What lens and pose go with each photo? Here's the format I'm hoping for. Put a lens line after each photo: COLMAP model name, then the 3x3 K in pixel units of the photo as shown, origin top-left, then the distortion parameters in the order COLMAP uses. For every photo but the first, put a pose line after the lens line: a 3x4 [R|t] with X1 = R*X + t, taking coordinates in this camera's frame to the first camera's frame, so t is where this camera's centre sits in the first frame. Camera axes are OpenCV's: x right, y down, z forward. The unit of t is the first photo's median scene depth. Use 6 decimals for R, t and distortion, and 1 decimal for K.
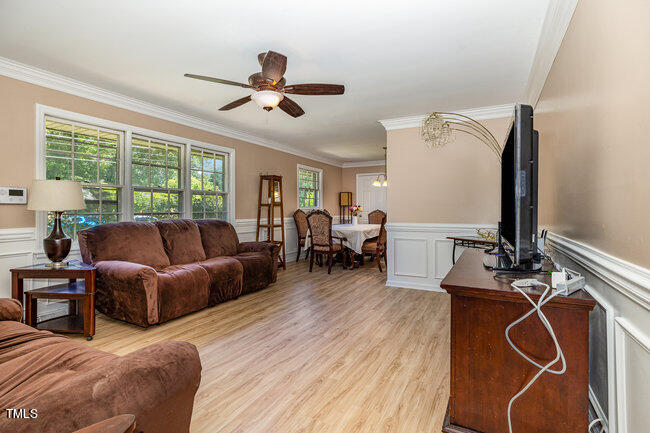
lens RADIAL K [[317.4, 0, 327.7], [0, 317.4, 197.1], [0, 0, 1]] dist [0.000701, -0.000036]
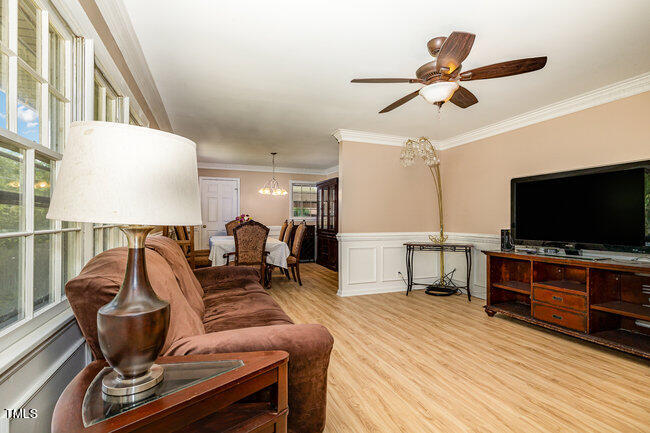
lens RADIAL K [[318.6, 0, 328.8], [0, 318.6, 217.2], [0, 0, 1]] dist [0.000646, -0.000601]
pose [[0.663302, 0.007277, 0.748316, -0.872046], [-0.033714, 0.999228, 0.020167, 0.019267], [-0.747592, -0.038605, 0.663036, 0.567411]]
